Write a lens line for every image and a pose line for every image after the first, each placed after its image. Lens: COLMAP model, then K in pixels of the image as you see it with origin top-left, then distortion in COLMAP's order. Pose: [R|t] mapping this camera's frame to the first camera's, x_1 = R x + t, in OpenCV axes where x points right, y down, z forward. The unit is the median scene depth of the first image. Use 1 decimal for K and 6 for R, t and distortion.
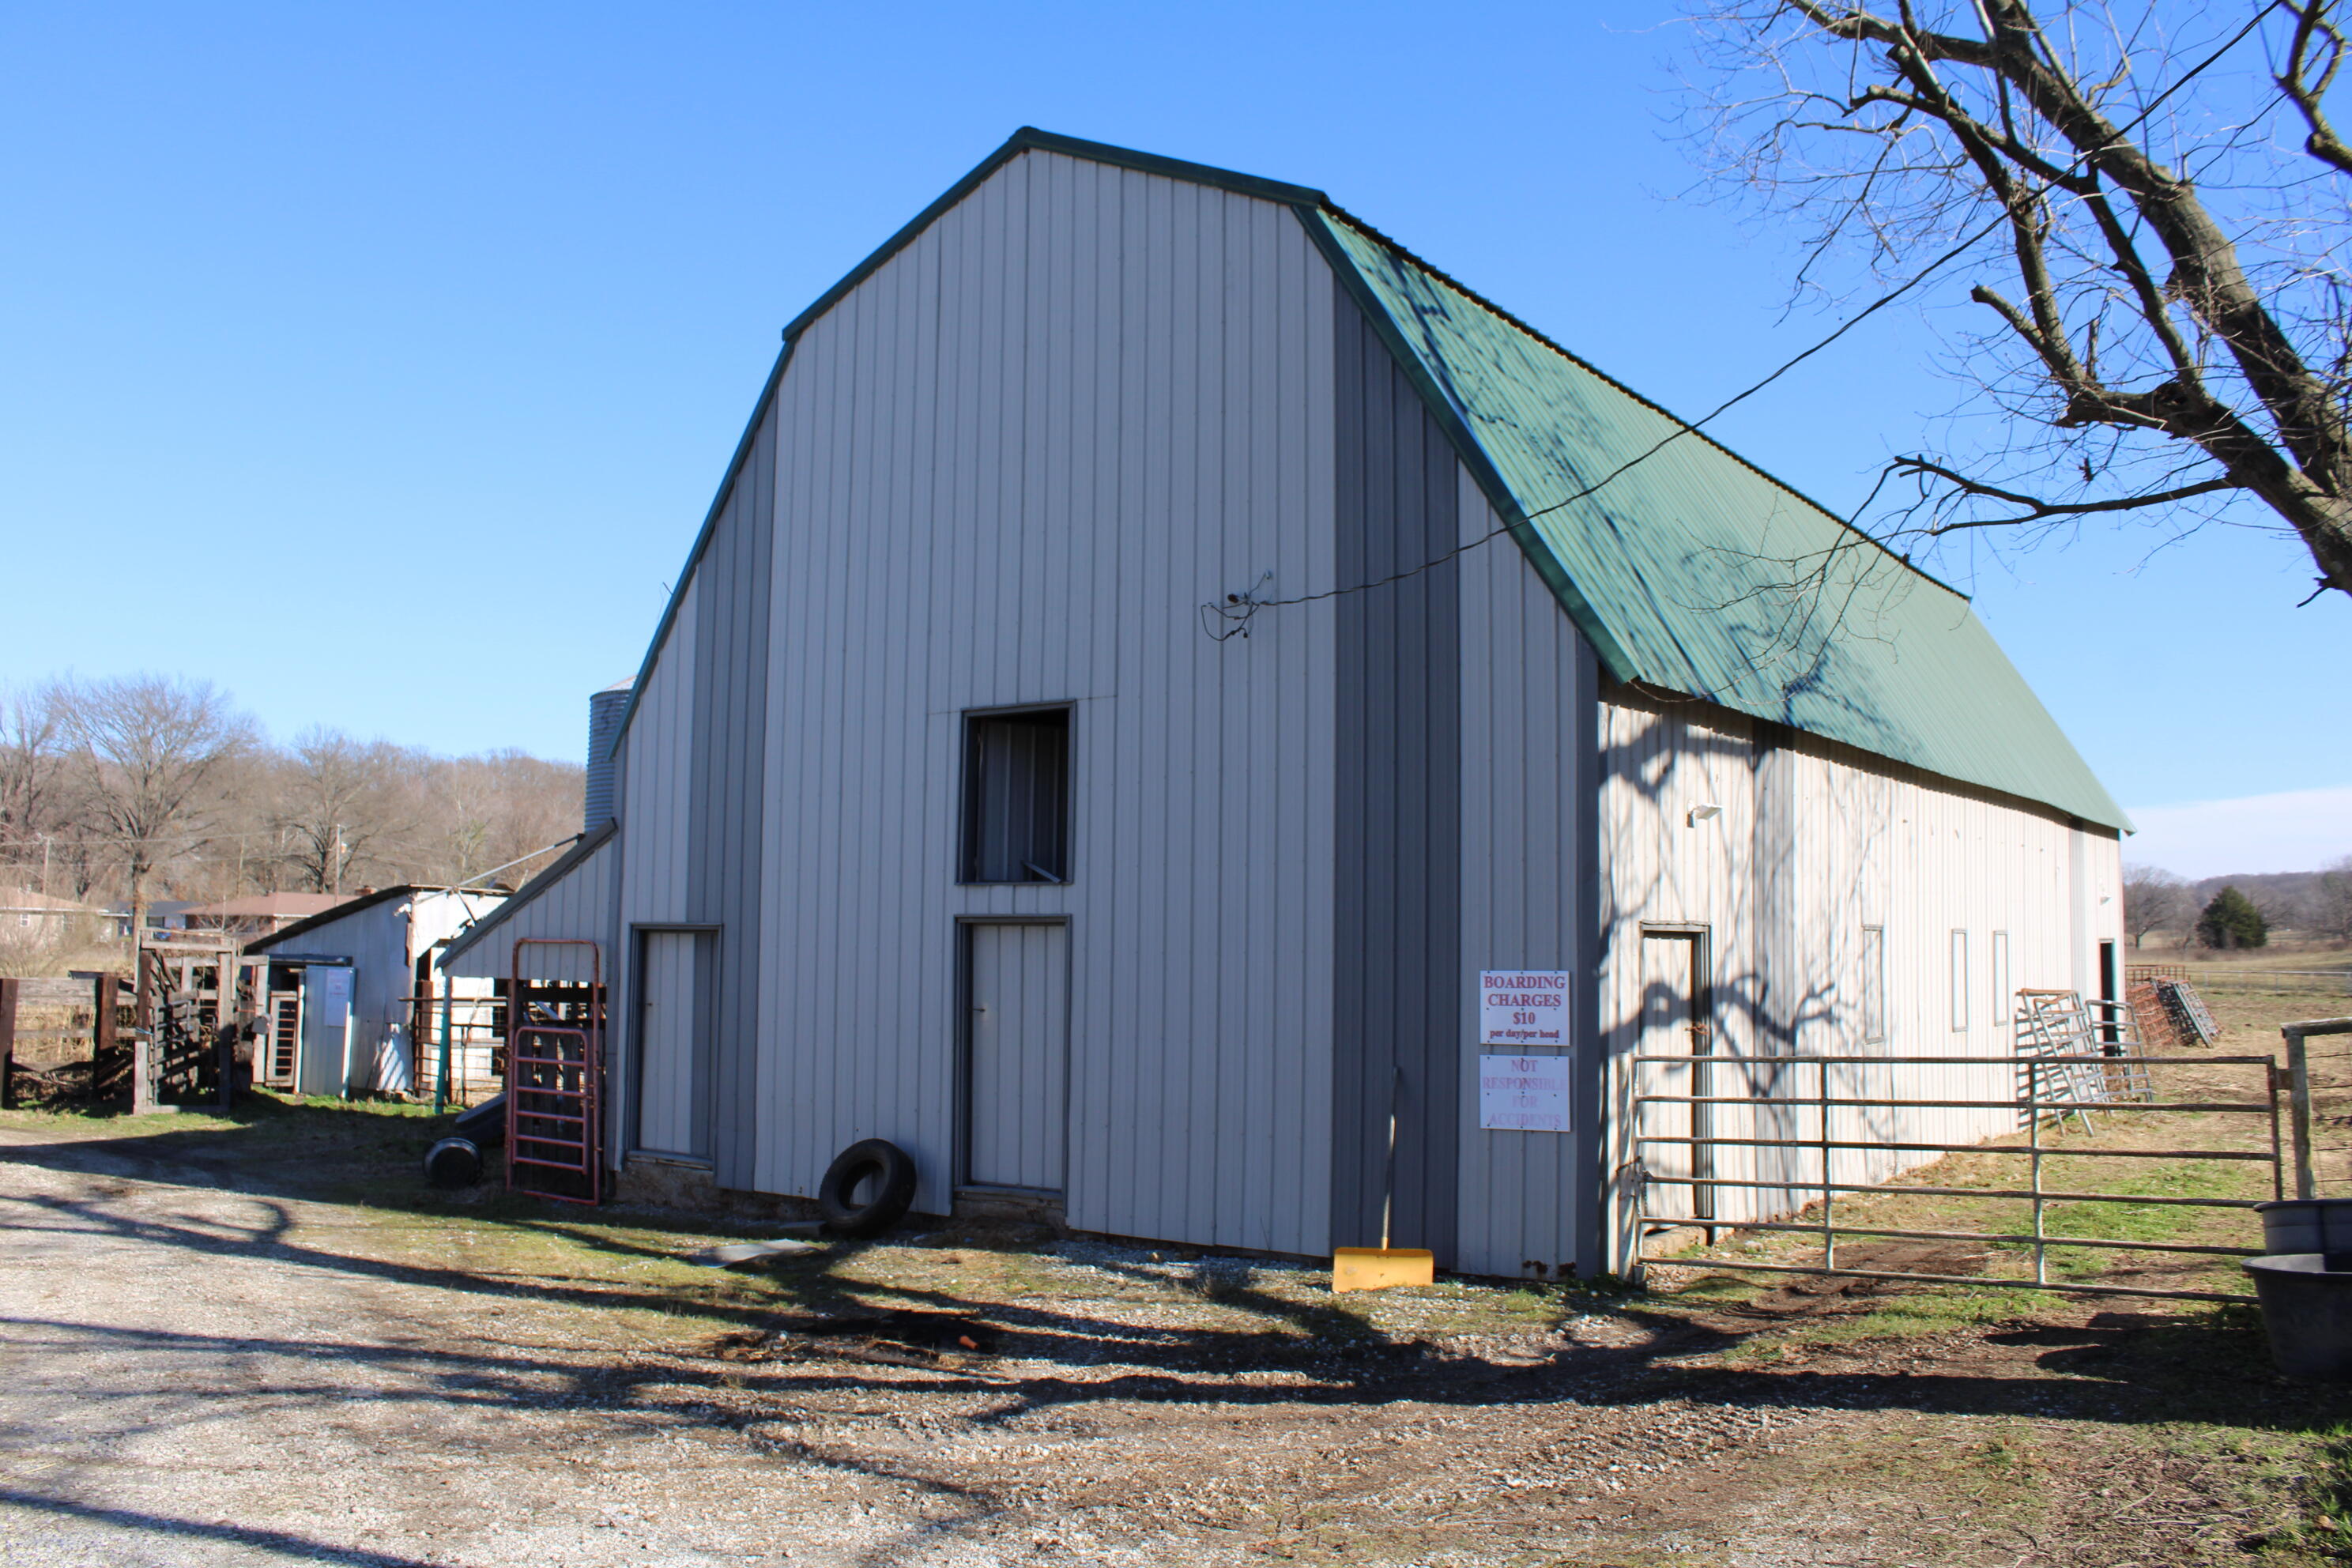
lens RADIAL K [[1996.6, 0, 1170.4], [0, 1996.6, 771.4], [0, 0, 1]] dist [-0.155127, 0.112168]
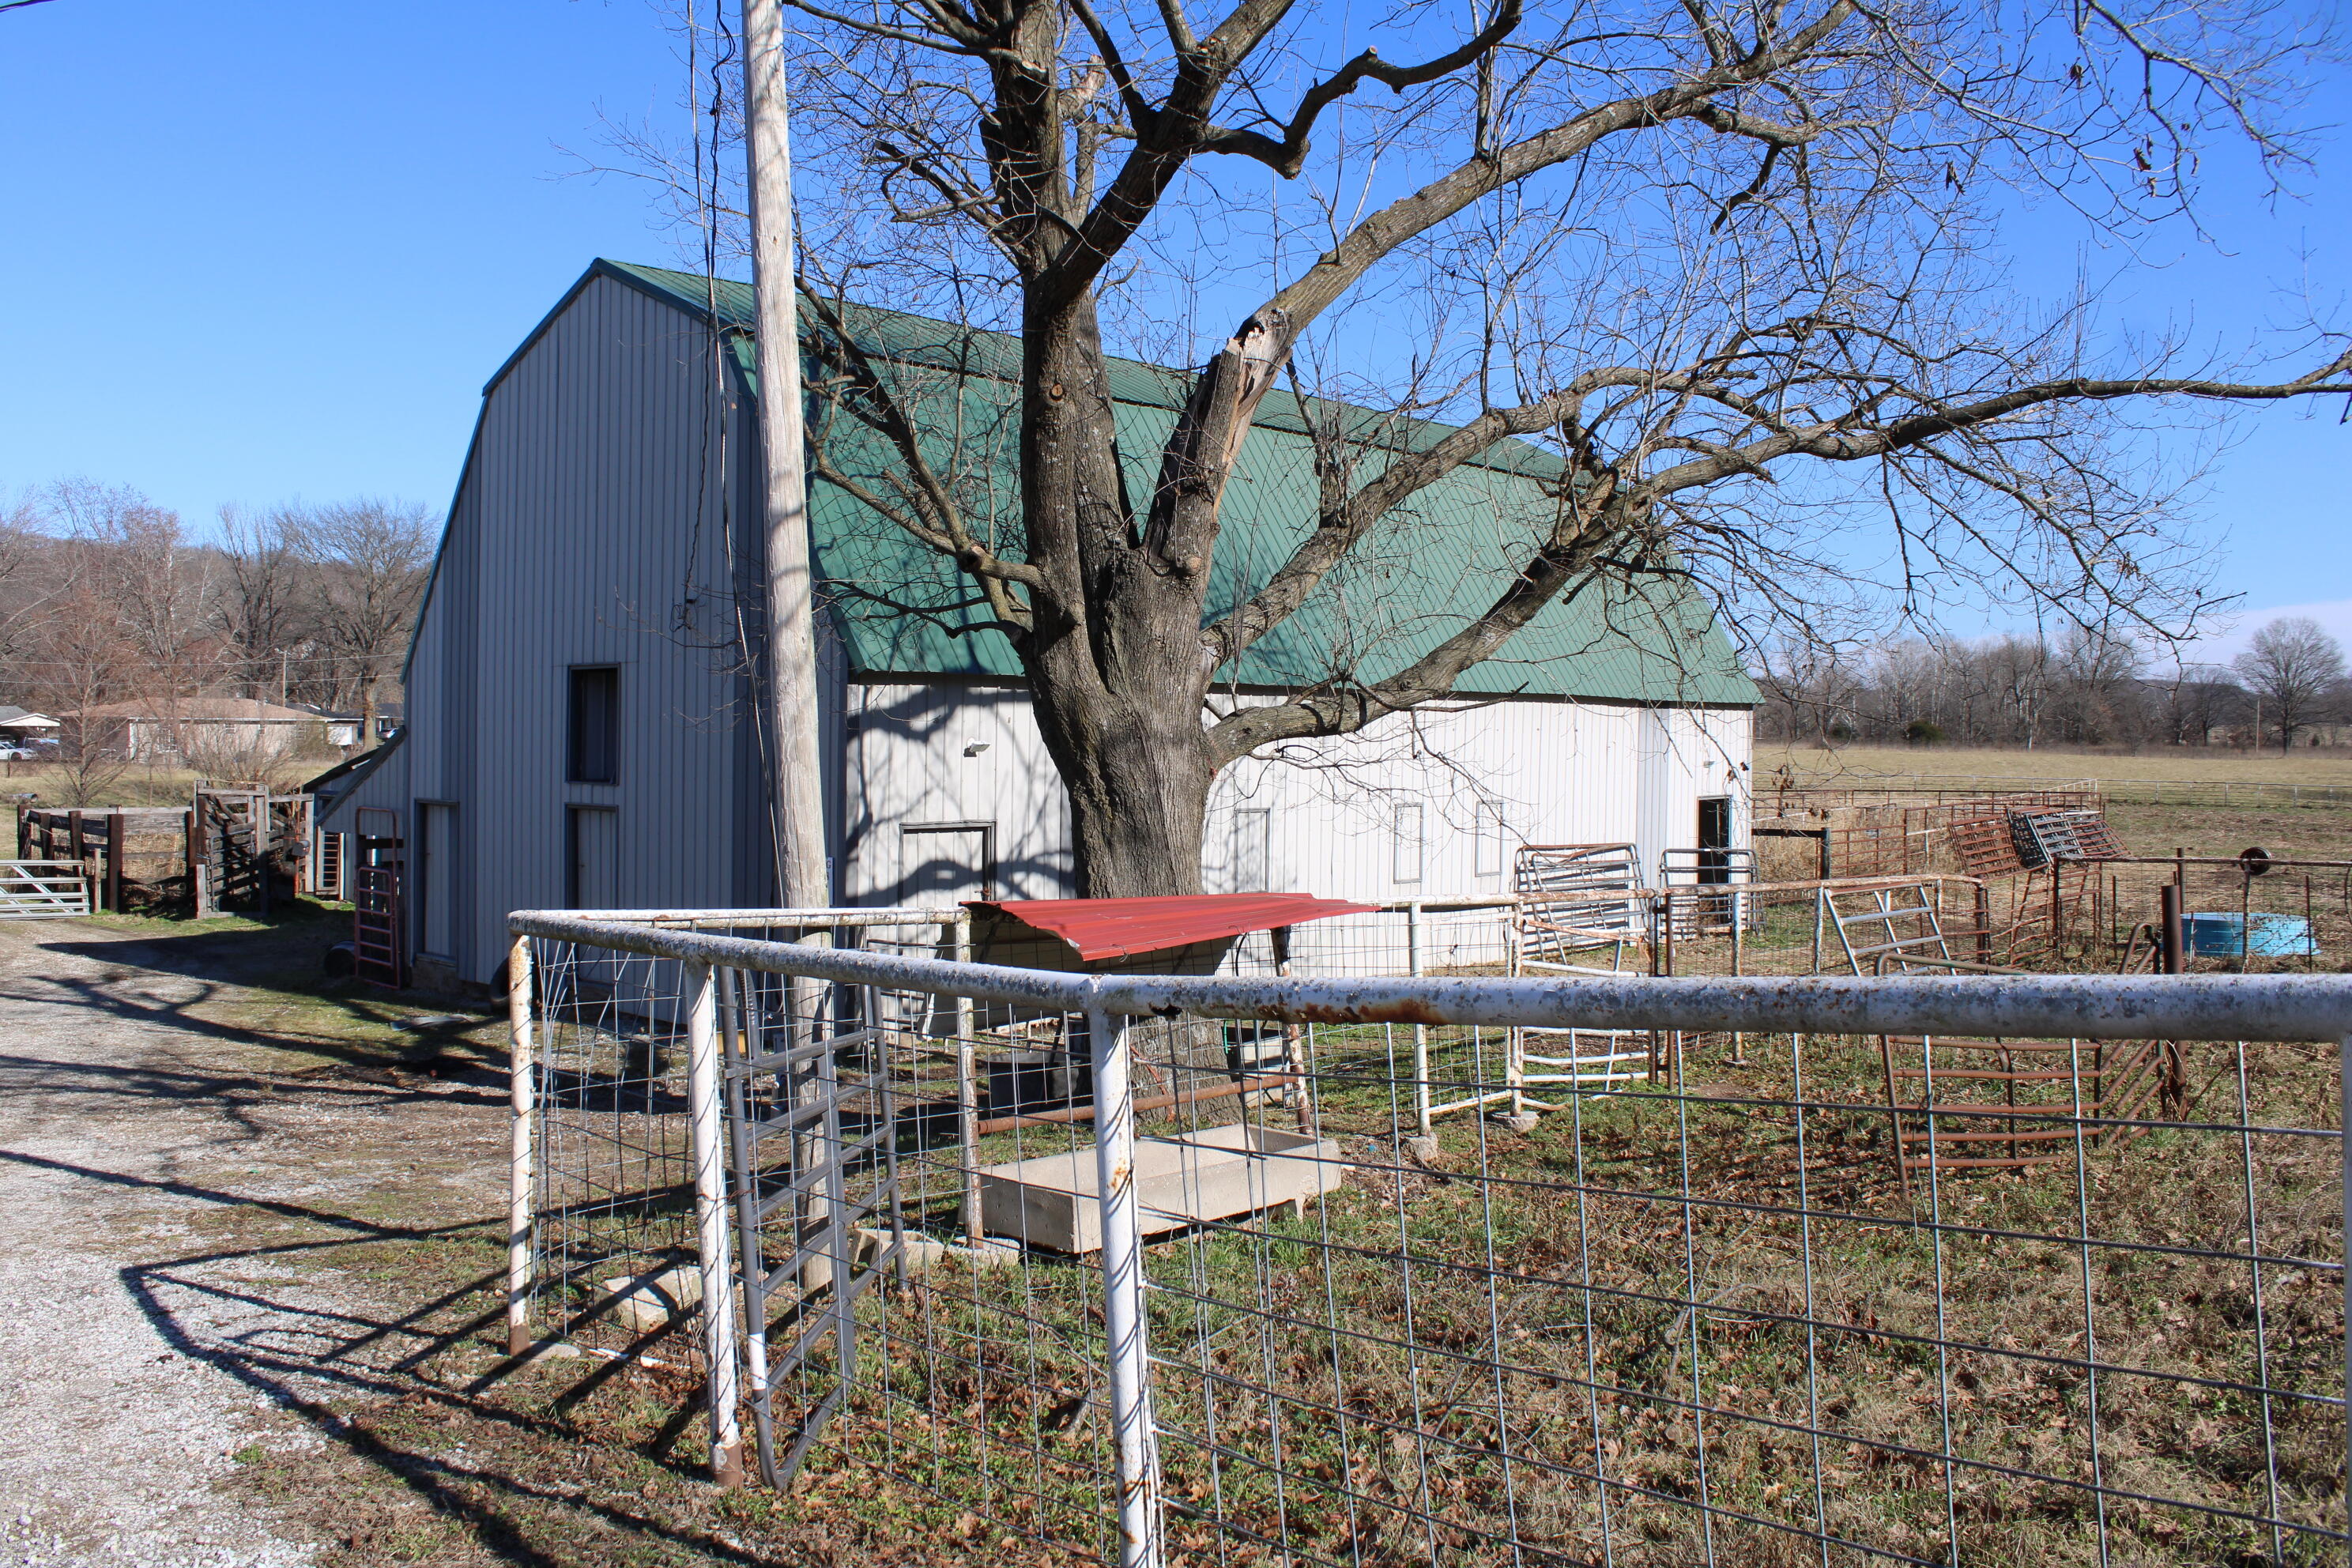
lens RADIAL K [[1996.6, 0, 1193.8], [0, 1996.6, 794.9], [0, 0, 1]] dist [-0.155127, 0.112168]
pose [[0.993475, 0.006027, -0.113895, 0.267430], [0.007512, 0.992977, 0.118070, -0.053022], [0.113806, -0.118155, 0.986452, -0.207112]]
